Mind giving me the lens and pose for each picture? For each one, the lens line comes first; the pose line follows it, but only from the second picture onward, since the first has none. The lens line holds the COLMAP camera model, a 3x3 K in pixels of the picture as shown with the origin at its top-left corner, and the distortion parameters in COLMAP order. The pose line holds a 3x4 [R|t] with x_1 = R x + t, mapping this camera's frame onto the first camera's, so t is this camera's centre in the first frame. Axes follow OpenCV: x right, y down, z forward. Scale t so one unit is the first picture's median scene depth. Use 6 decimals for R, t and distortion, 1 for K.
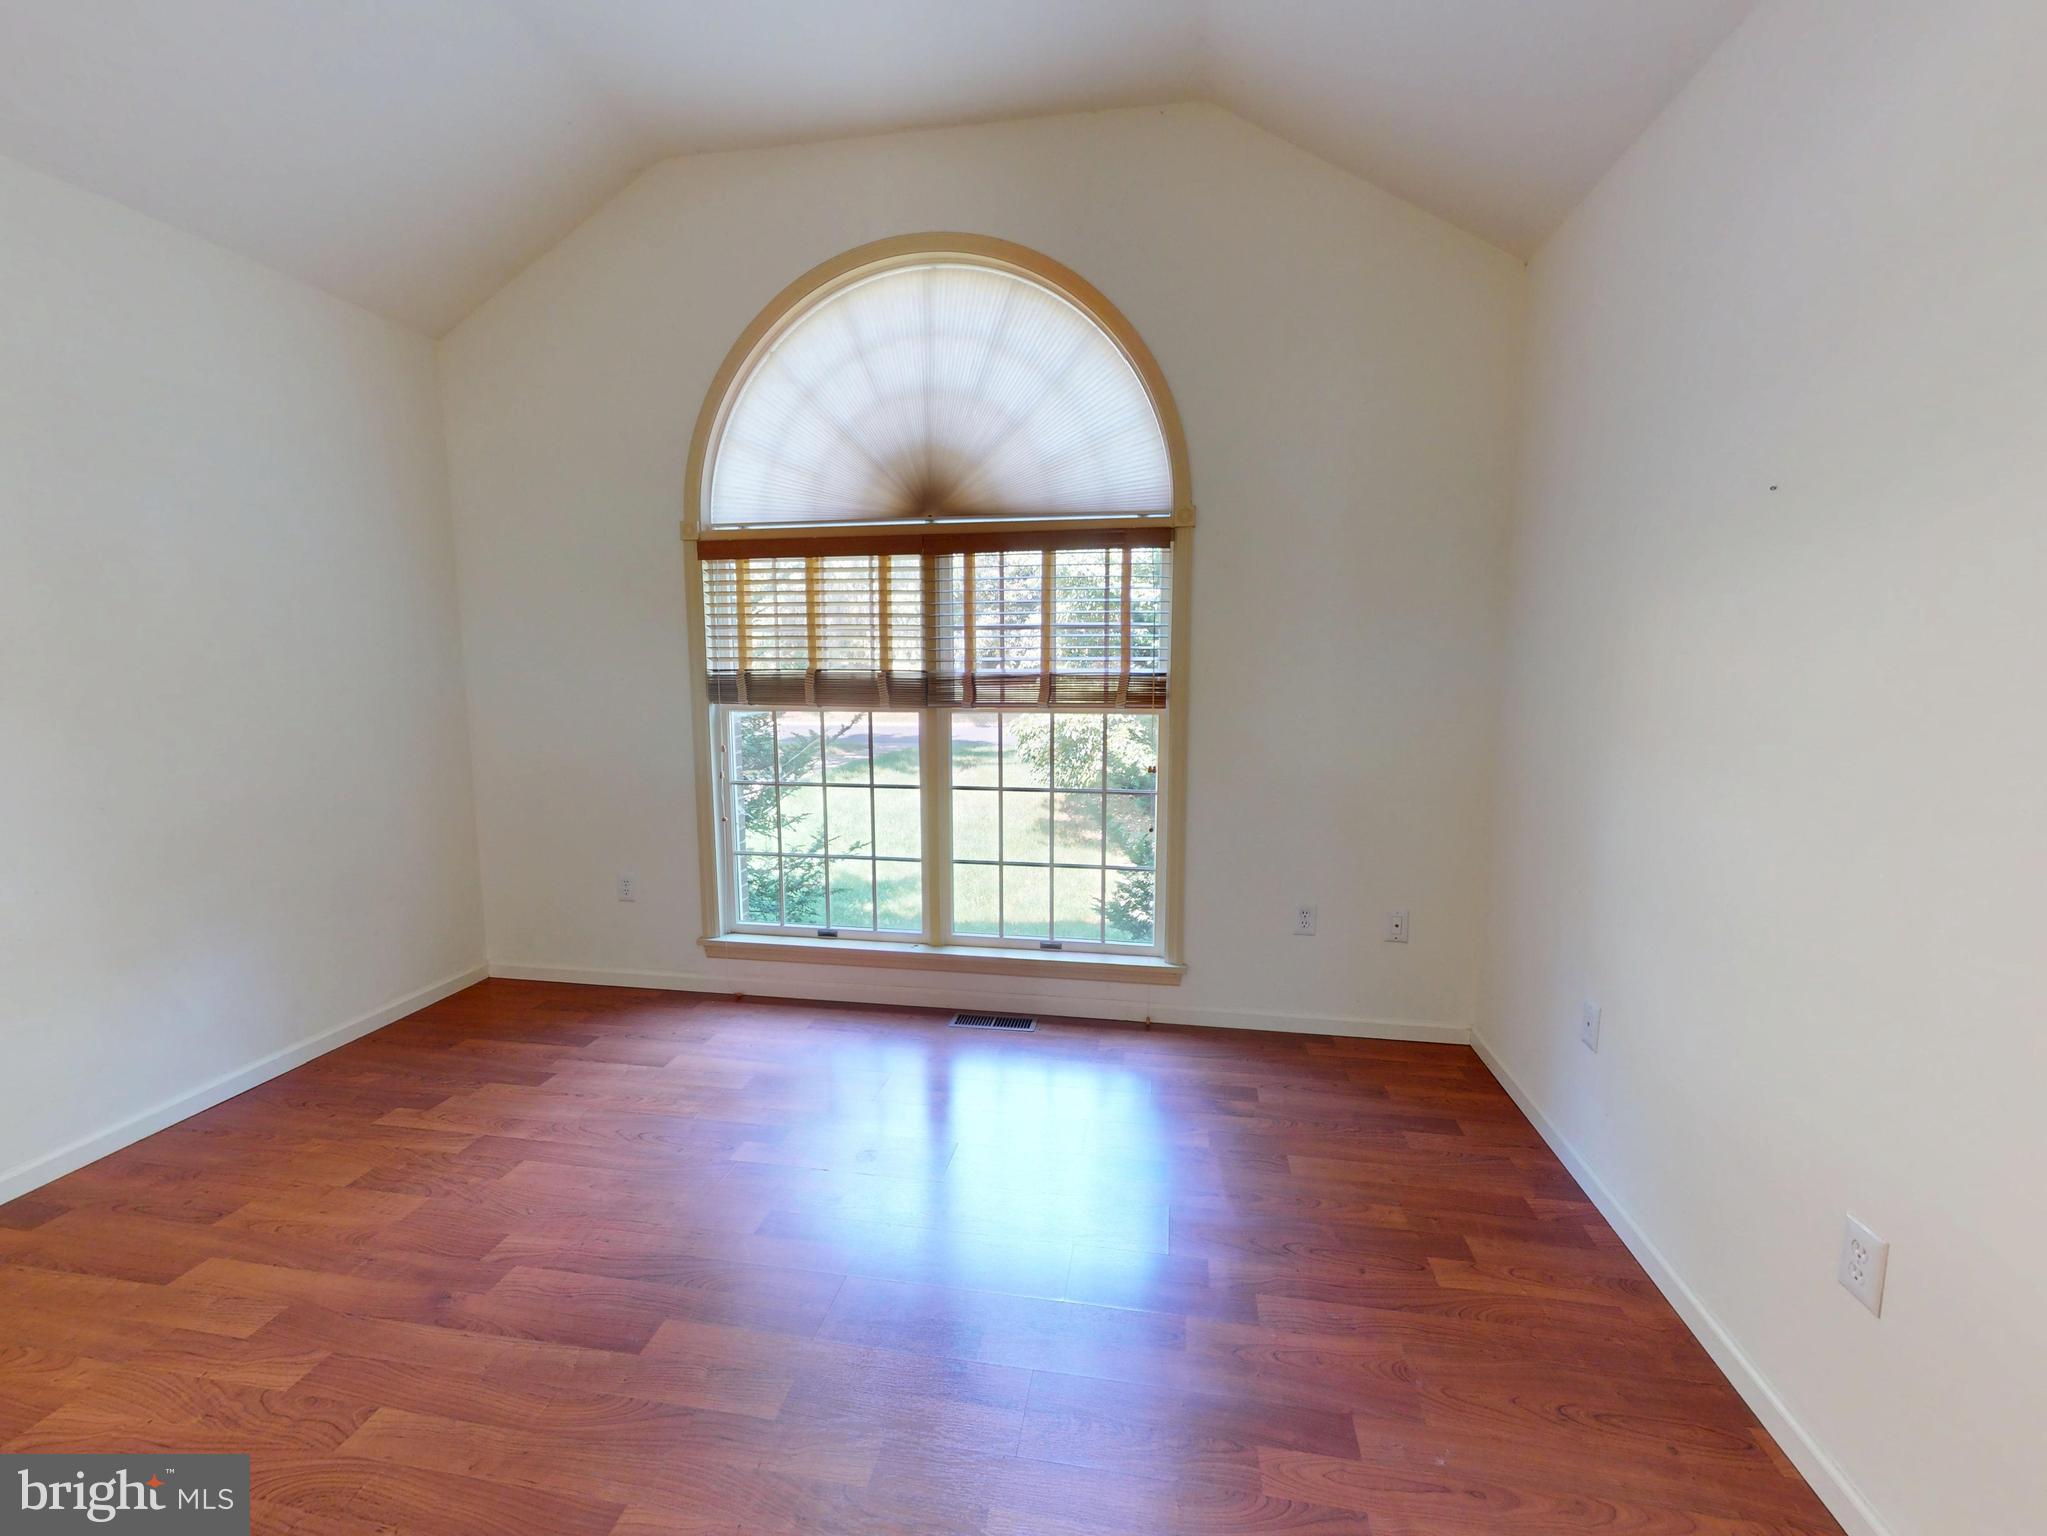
lens RADIAL K [[874.4, 0, 1018.6], [0, 874.4, 769.5], [0, 0, 1]] dist [0.003003, -0.000881]
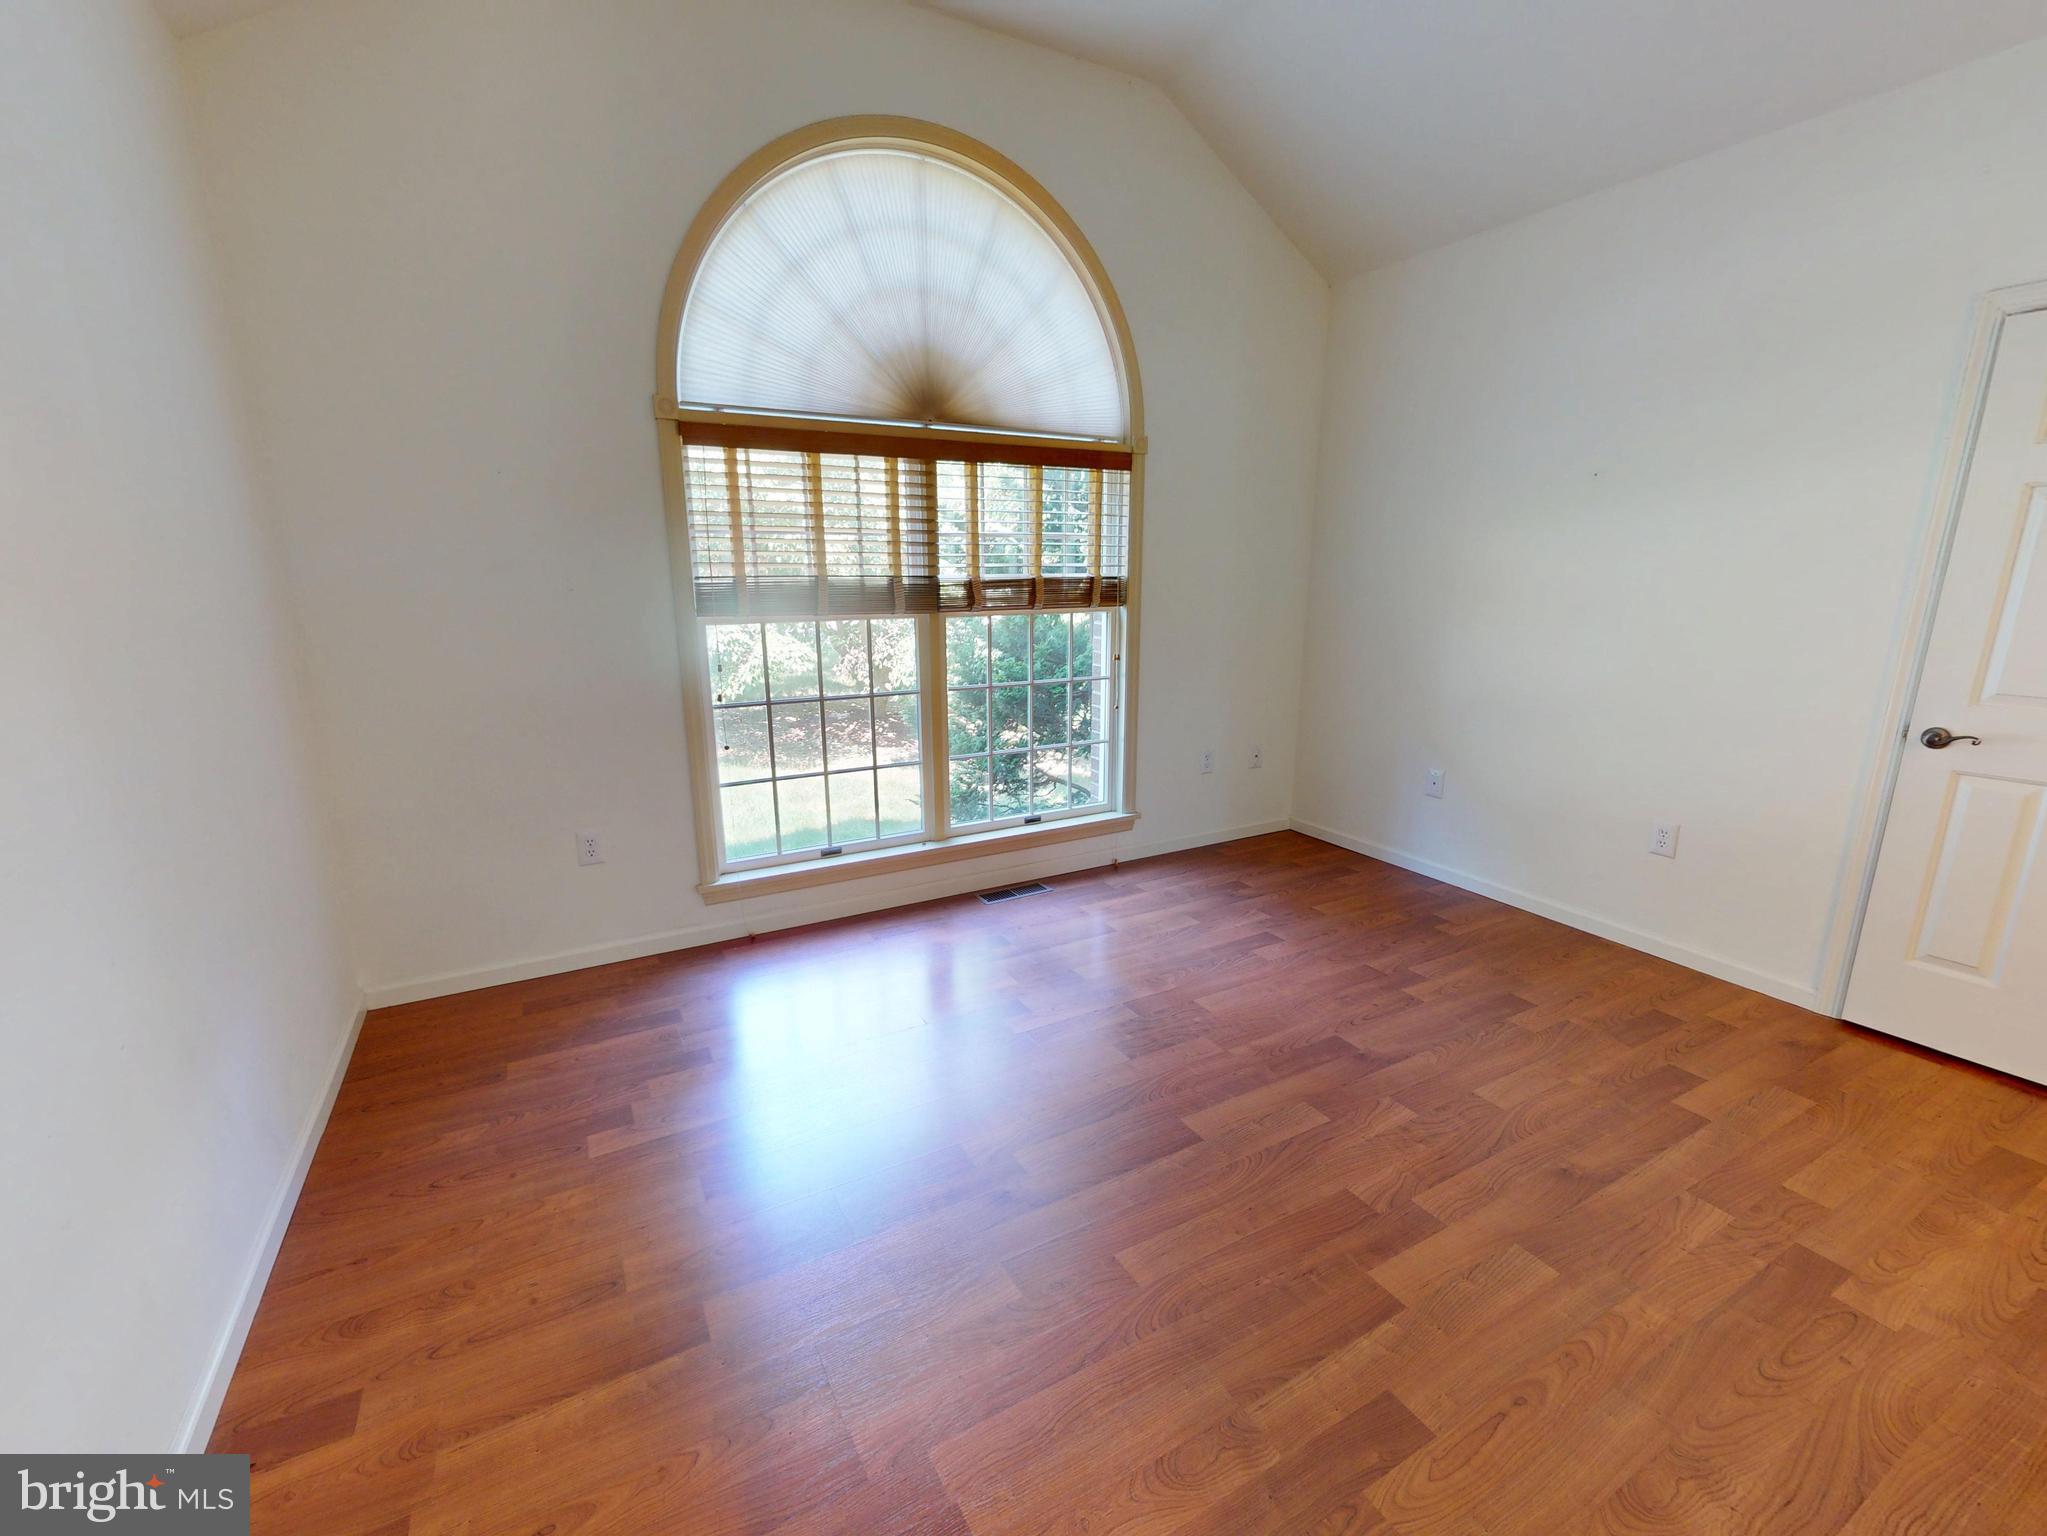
lens RADIAL K [[874.4, 0, 1033.7], [0, 874.4, 766.7], [0, 0, 1]] dist [0.003003, -0.000881]
pose [[0.774338, -0.140525, 0.616972, -0.671225], [0.077917, 0.988784, 0.127420, -0.012970], [-0.627957, -0.050594, 0.776602, 0.115298]]
